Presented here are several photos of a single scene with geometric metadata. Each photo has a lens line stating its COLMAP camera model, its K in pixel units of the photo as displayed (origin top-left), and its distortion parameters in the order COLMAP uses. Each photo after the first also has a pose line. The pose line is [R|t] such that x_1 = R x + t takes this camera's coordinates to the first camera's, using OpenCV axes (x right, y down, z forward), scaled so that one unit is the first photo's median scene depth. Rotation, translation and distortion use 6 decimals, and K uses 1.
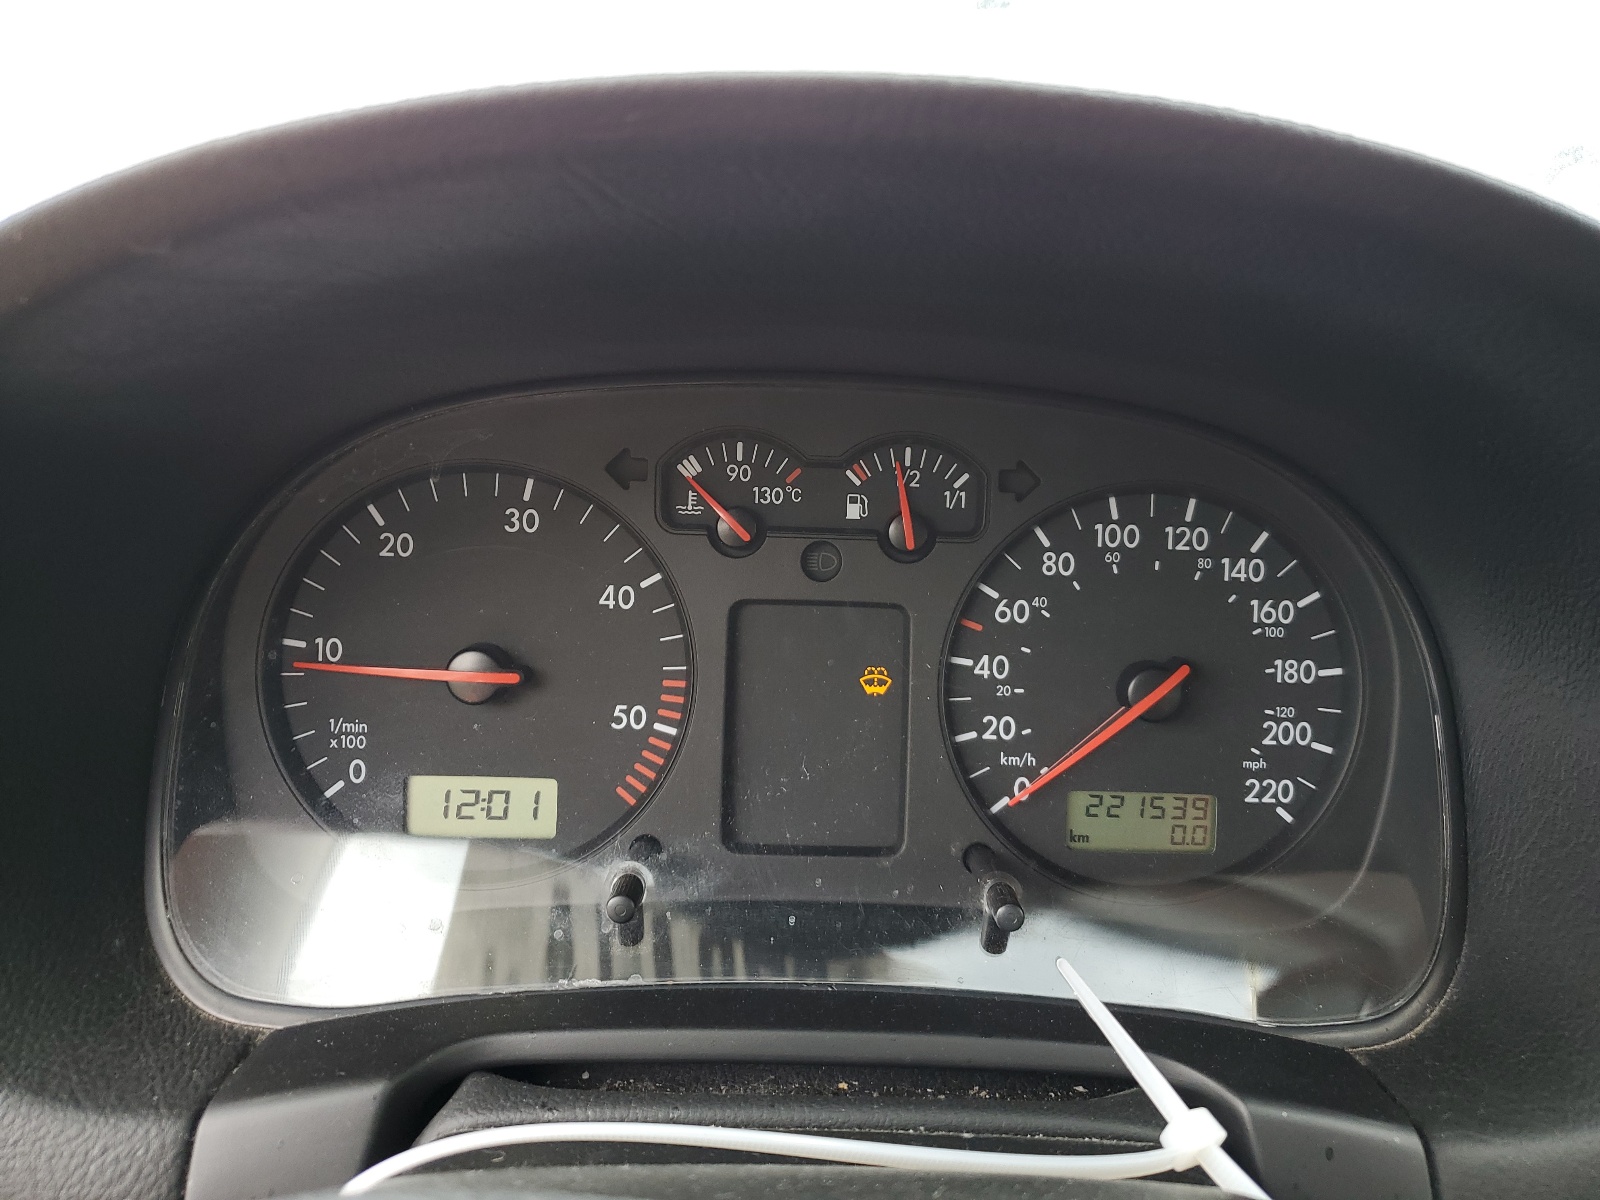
lens RADIAL K [[1219.3, 0, 798.8], [0, 1219.3, 599.5], [0, 0, 1]] dist [-0.001520, -0.001219]
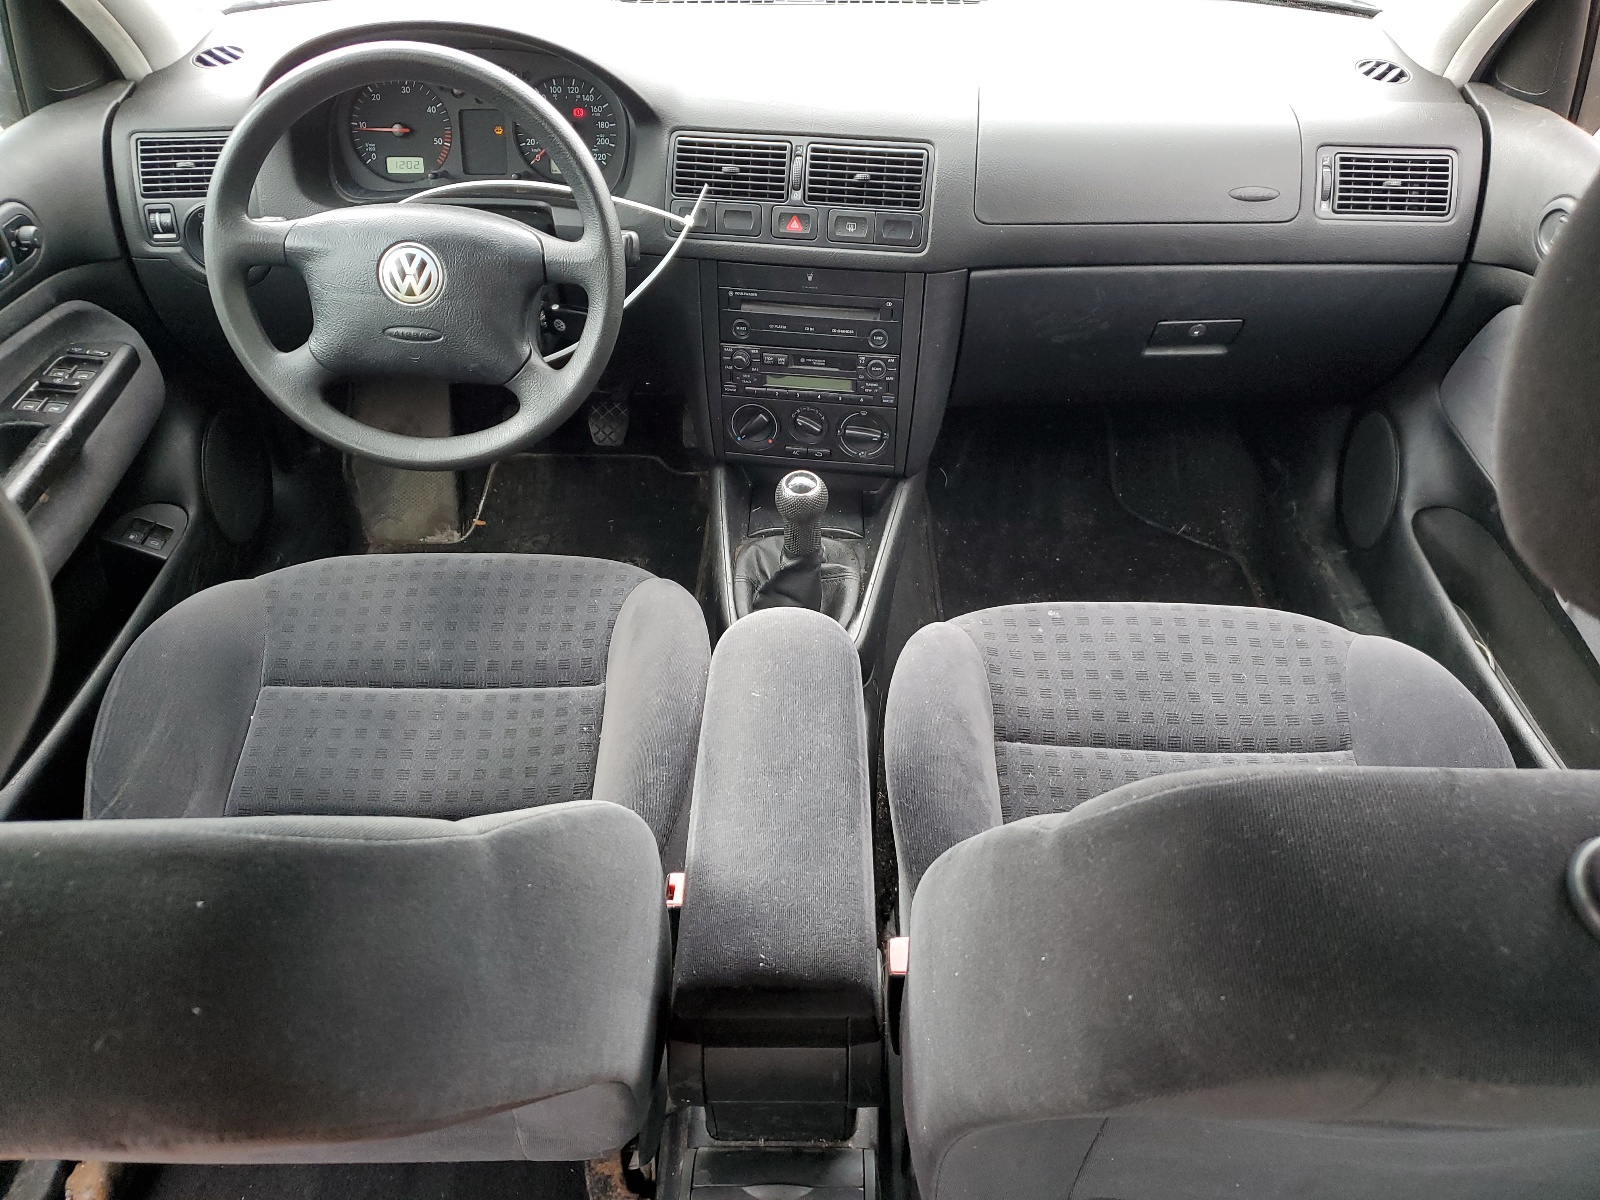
lens RADIAL K [[1219.3, 0, 801.0], [0, 1219.3, 598.1], [0, 0, 1]] dist [-0.001520, -0.001219]
pose [[0.999648, -0.022519, -0.014059, 1.102825], [0.025881, 0.944546, 0.327359, 0.238293], [0.005907, -0.327607, 0.944796, -3.365319]]
